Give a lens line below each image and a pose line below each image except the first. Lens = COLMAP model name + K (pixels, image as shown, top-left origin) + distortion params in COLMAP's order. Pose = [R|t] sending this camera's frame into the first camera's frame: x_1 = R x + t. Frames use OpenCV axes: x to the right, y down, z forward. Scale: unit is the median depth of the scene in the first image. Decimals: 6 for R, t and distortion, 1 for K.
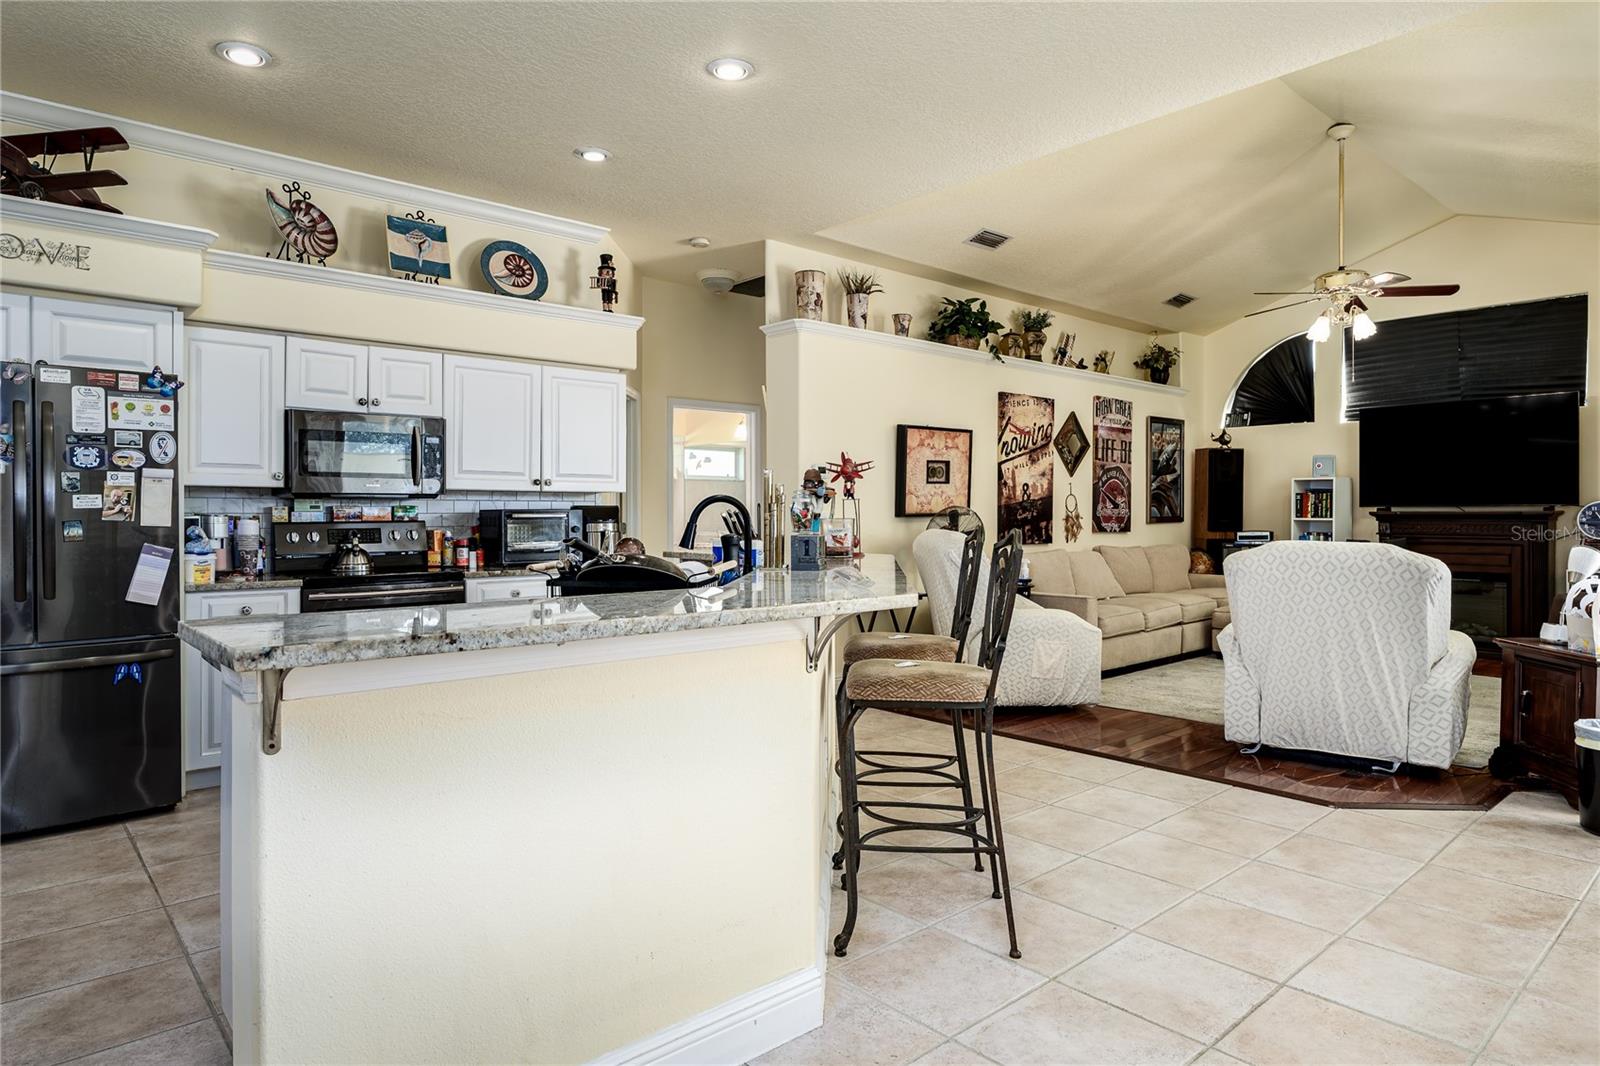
lens RADIAL K [[908.5, 0, 790.6], [0, 908.5, 519.2], [0, 0, 1]] dist [-0.005560, 0.001497]
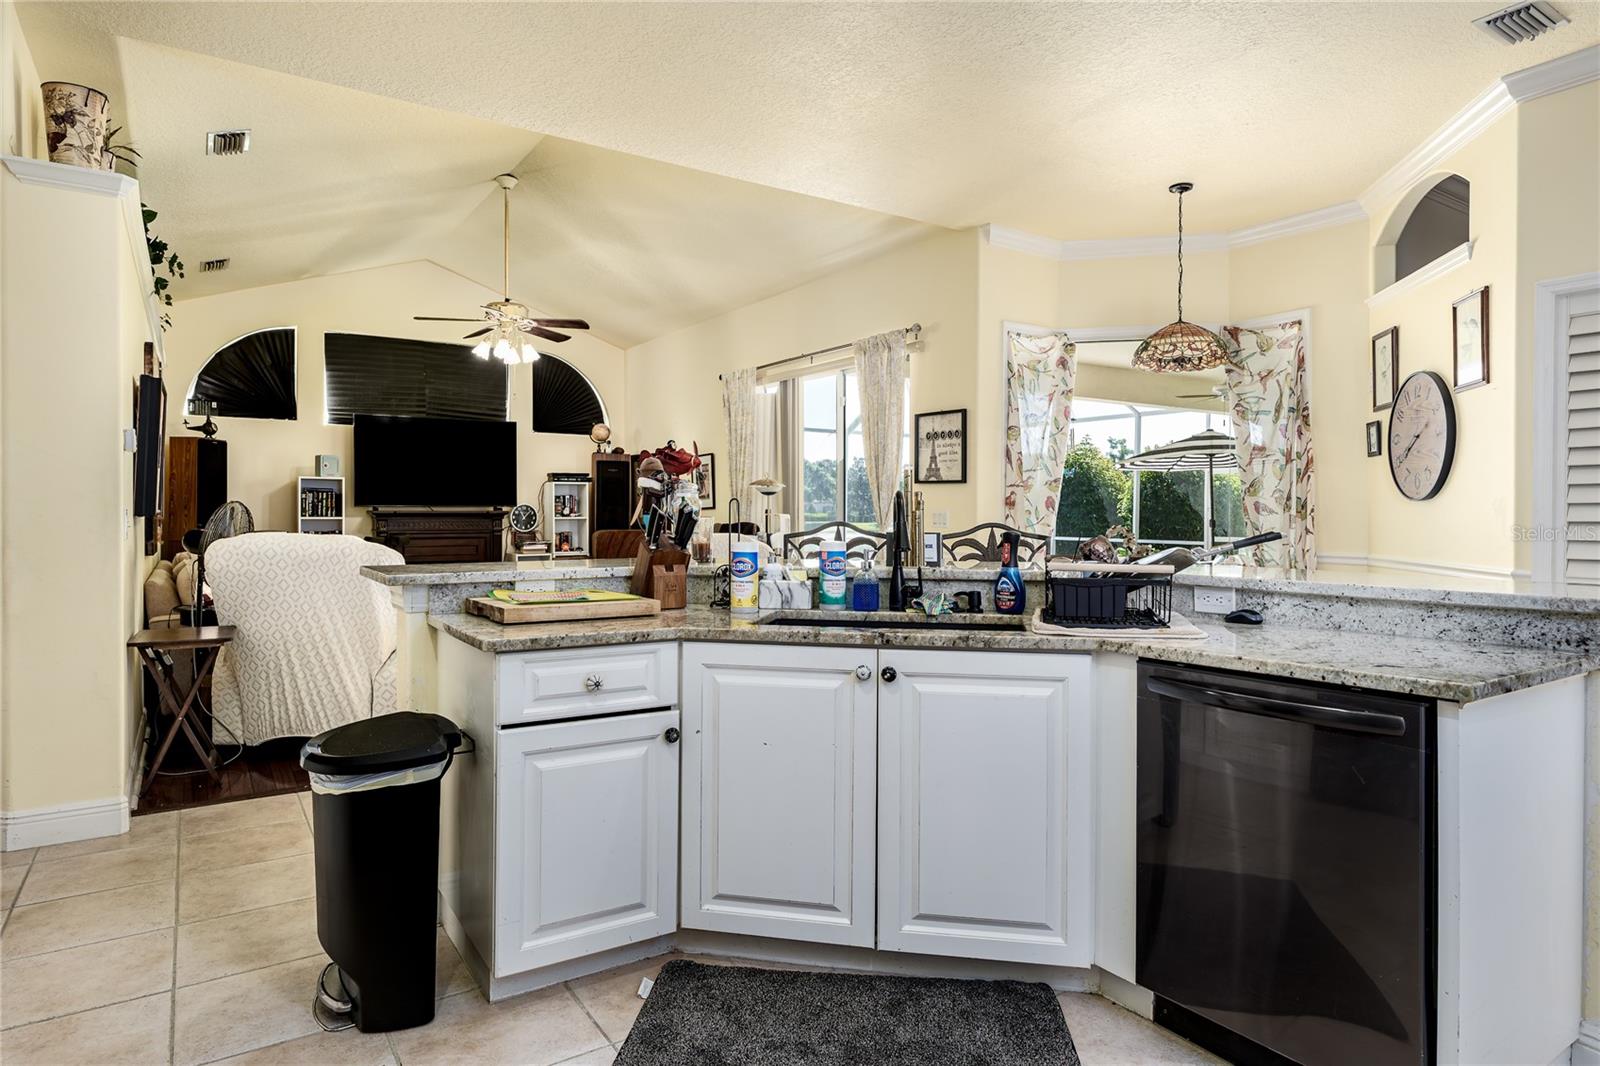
lens RADIAL K [[908.5, 0, 786.3], [0, 908.5, 530.3], [0, 0, 1]] dist [-0.005560, 0.001497]
pose [[0.133575, -0.017165, 0.990890, -0.430196], [0.005036, 0.999849, 0.016641, -0.000554], [-0.991026, 0.002767, 0.133641, 0.424737]]
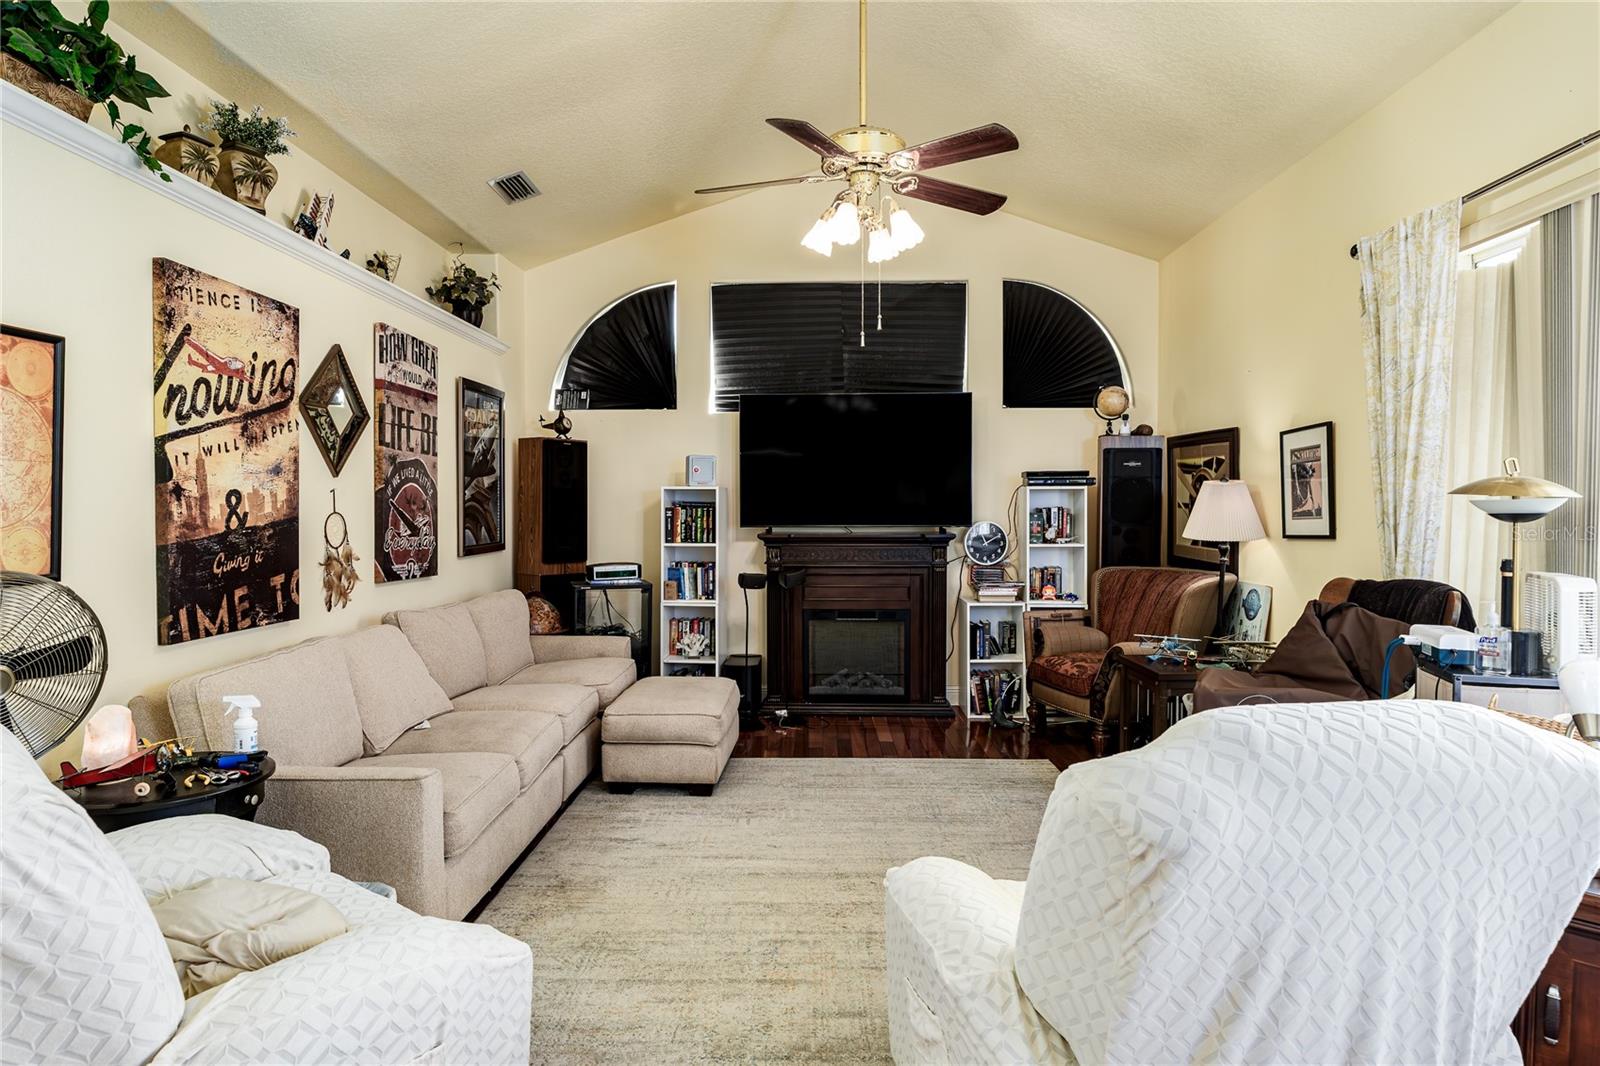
lens RADIAL K [[908.5, 0, 802.0], [0, 908.5, 533.1], [0, 0, 1]] dist [-0.005560, 0.001497]
pose [[0.670848, -0.019342, 0.741342, 0.129881], [0.006152, 0.999771, 0.020517, -0.028221], [-0.741569, -0.009203, 0.670813, 0.551421]]
